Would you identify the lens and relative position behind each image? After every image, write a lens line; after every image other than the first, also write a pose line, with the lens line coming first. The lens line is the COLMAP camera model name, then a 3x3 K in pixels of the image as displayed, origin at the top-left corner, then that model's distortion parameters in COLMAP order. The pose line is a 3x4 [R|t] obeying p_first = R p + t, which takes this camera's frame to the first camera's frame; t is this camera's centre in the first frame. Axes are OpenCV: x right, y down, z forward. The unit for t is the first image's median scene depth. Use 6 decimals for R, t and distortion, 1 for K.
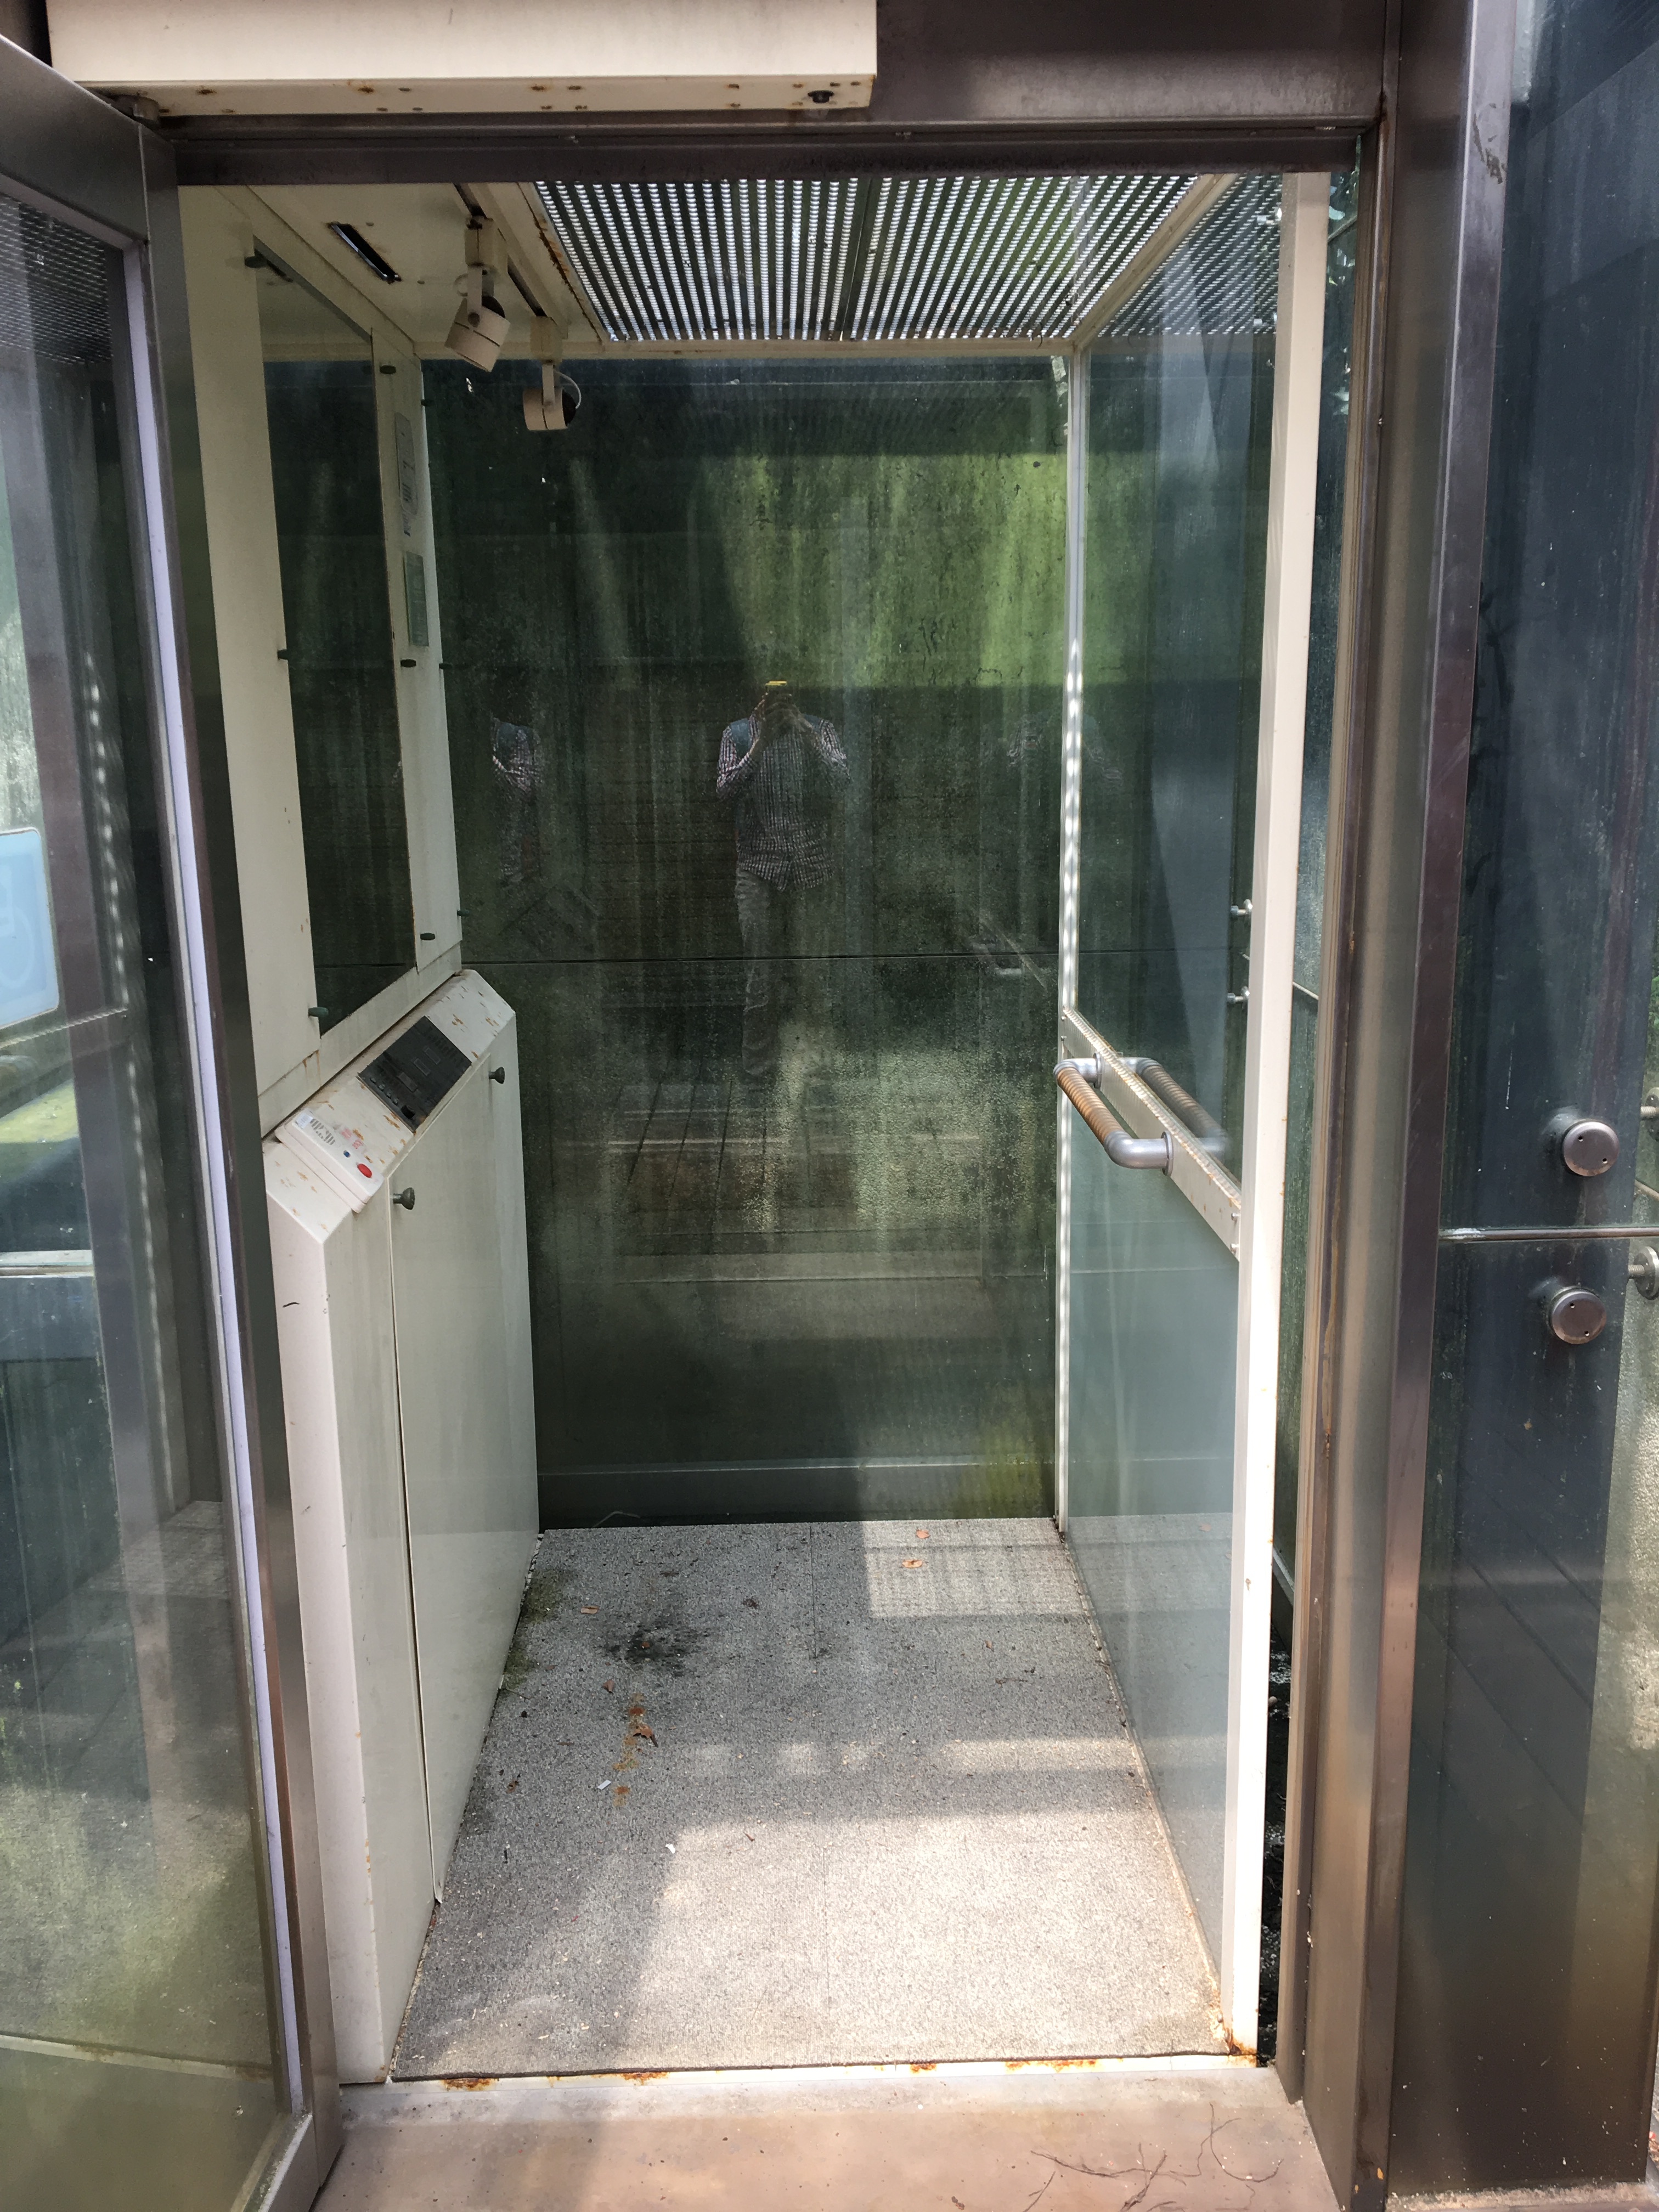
lens RADIAL K [[1869.8, 0, 799.4], [0, 1869.8, 1103.9], [0, 0, 1]] dist [0.106183, -0.145194]
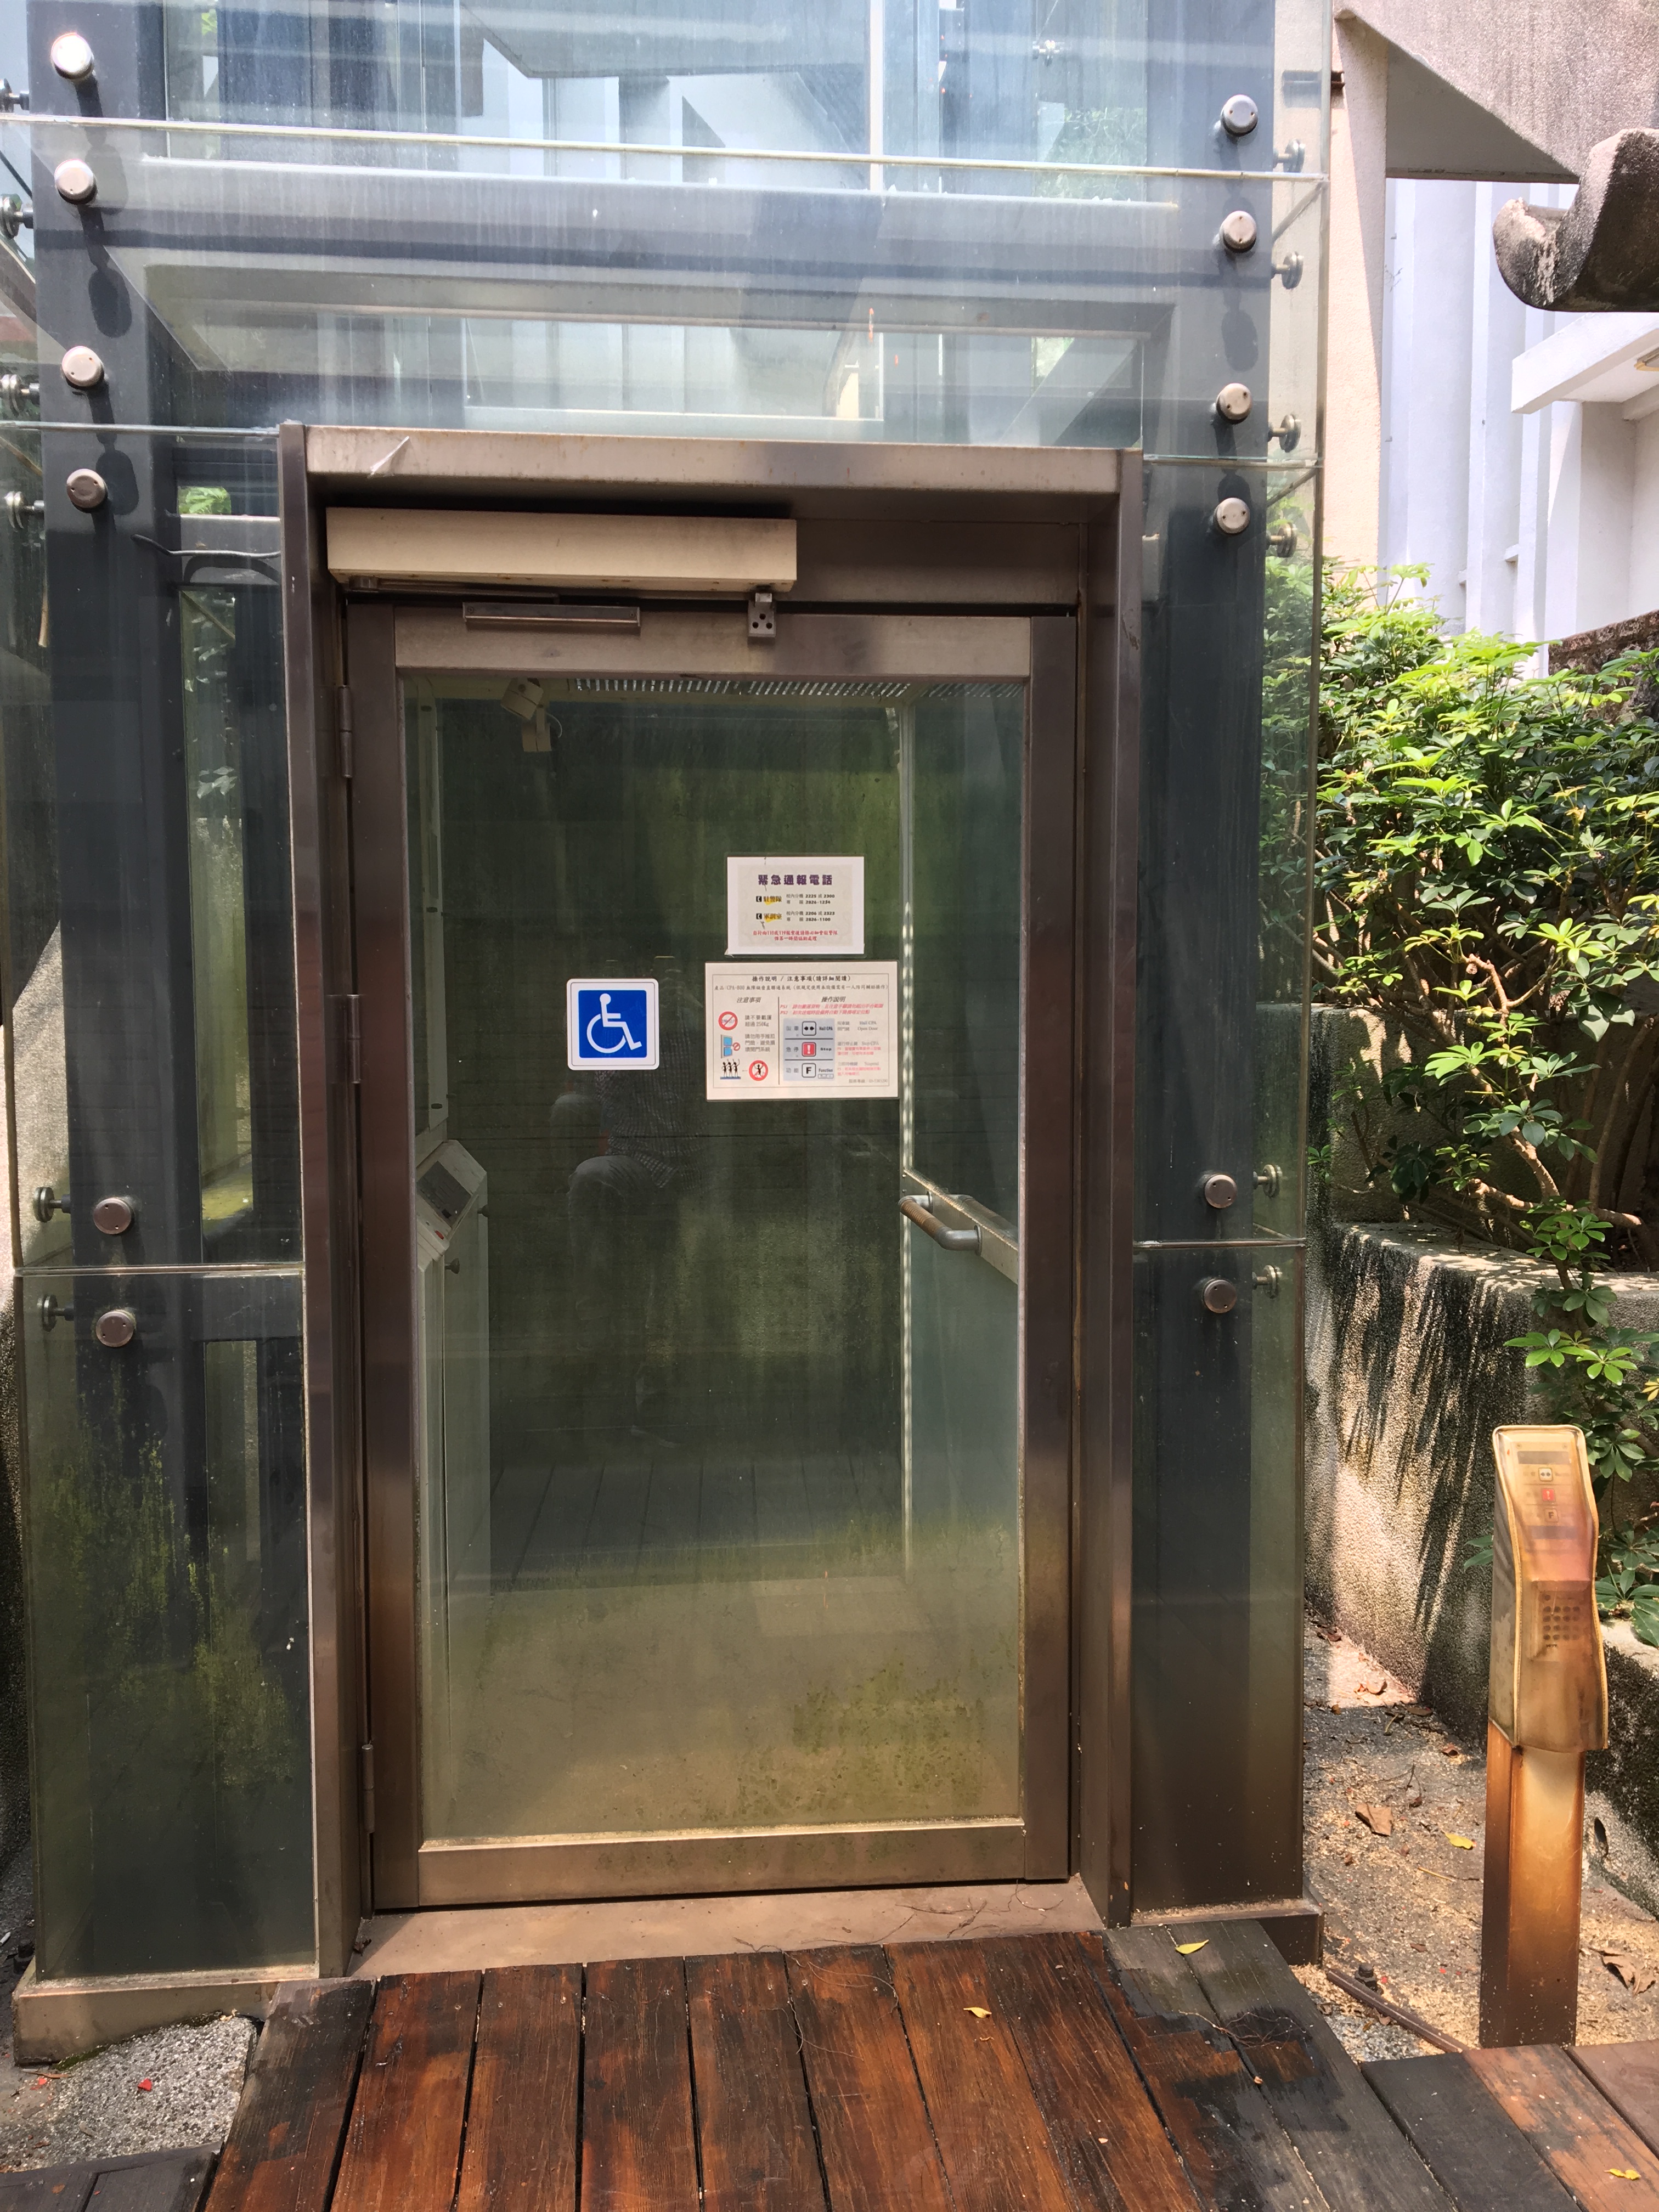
lens RADIAL K [[1869.8, 0, 799.4], [0, 1869.8, 1103.9], [0, 0, 1]] dist [0.106183, -0.145194]
pose [[0.996081, 0.006116, 0.088231, -0.056371], [0.006656, 0.989594, -0.143735, 0.103206], [-0.088191, 0.143759, 0.985675, -0.346062]]
